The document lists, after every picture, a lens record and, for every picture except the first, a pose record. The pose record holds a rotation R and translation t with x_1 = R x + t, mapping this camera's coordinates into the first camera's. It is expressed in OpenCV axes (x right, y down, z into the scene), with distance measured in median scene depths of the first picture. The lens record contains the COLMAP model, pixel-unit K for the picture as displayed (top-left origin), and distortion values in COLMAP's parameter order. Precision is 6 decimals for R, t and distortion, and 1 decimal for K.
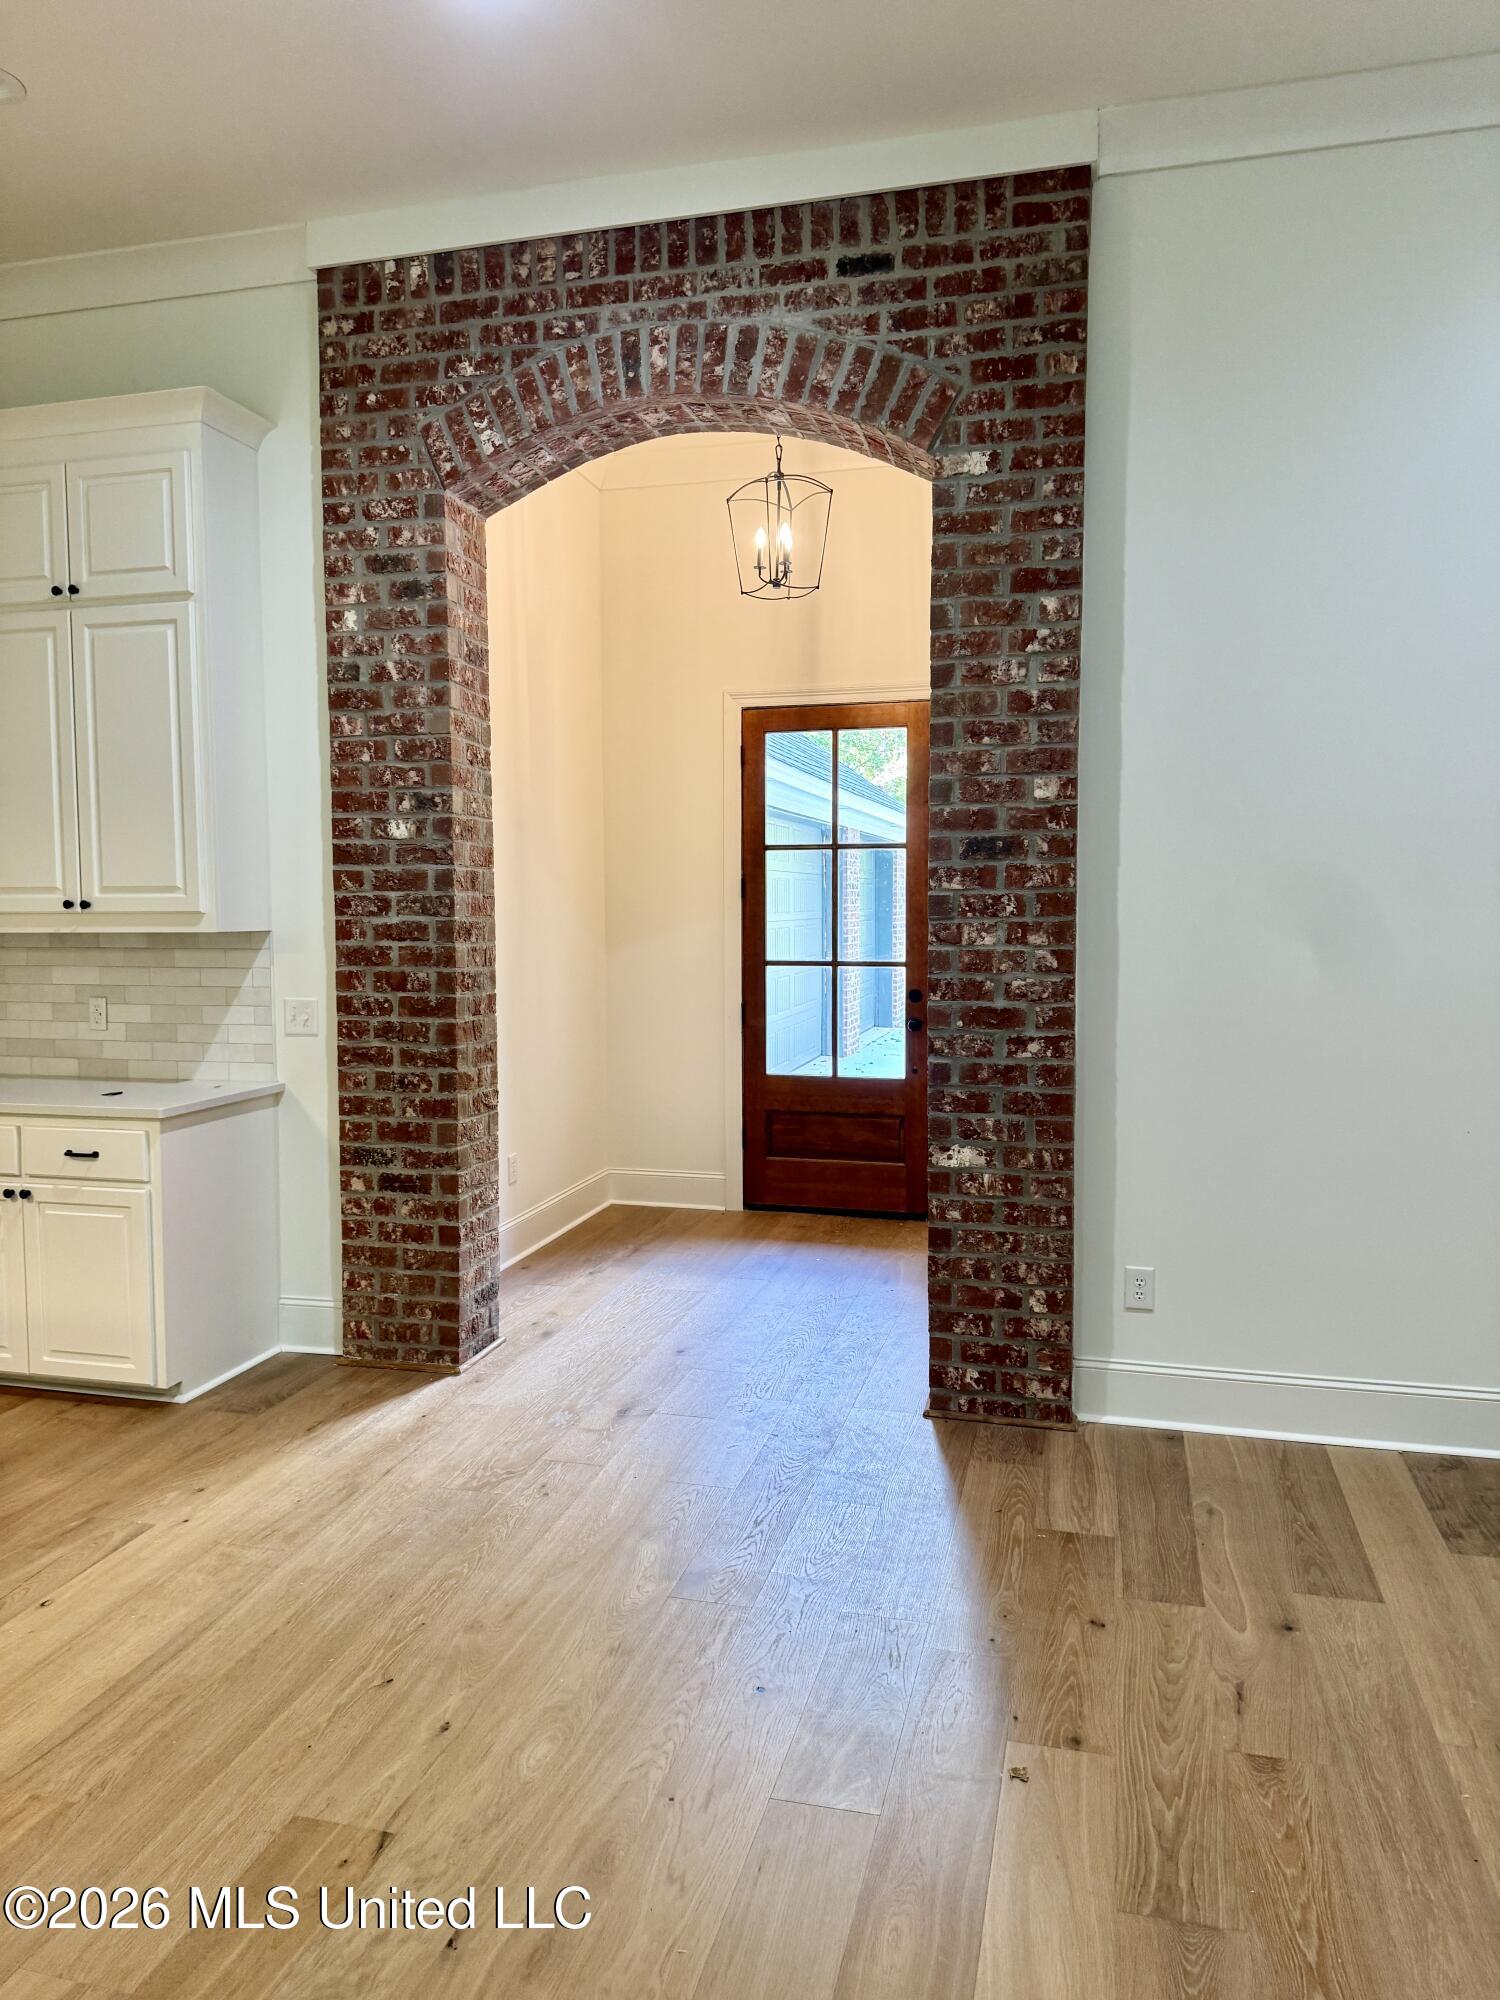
lens RADIAL K [[1396.5, 0, 753.3], [0, 1396.5, 1019.9], [0, 0, 1]] dist [0.103420, -0.180344]
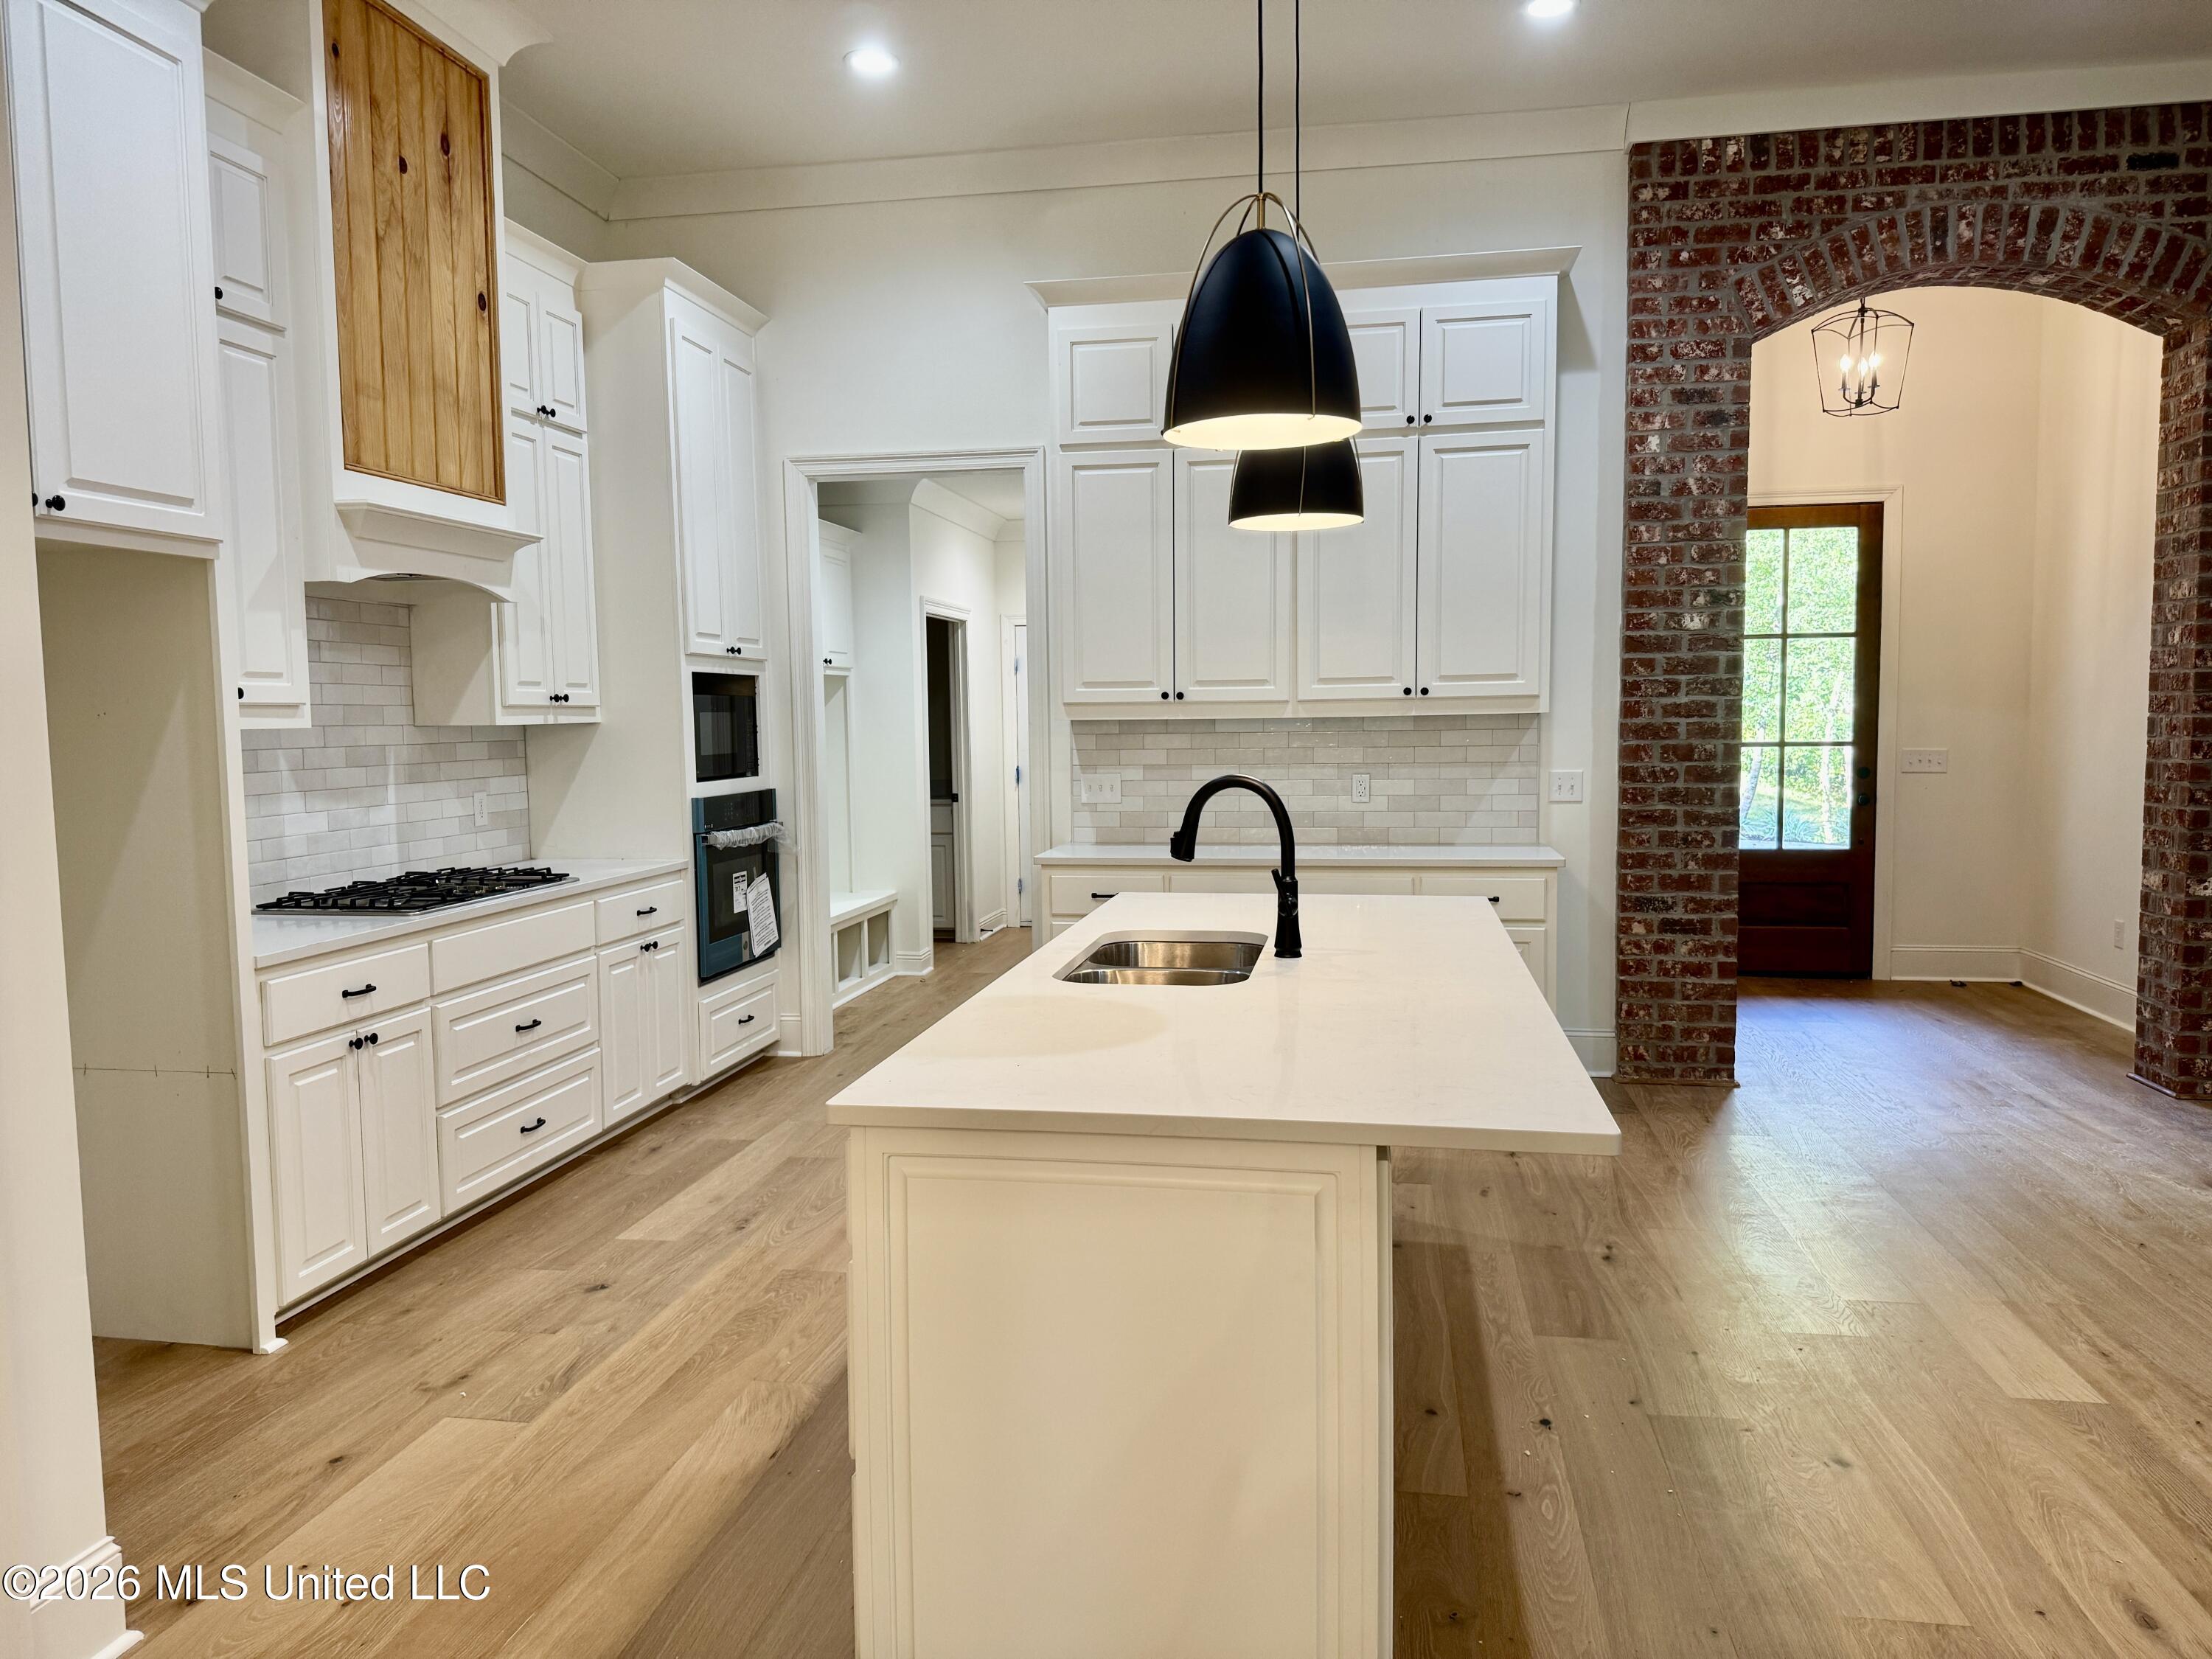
lens RADIAL K [[1571.1, 0, 1102.5], [0, 1571.1, 865.2], [0, 0, 1]] dist [0.000519, -0.009301]
pose [[0.997054, -0.017106, 0.074769, -0.855742], [0.015764, 0.999704, 0.018506, 0.035154], [-0.075063, -0.017272, 0.997029, -0.270423]]
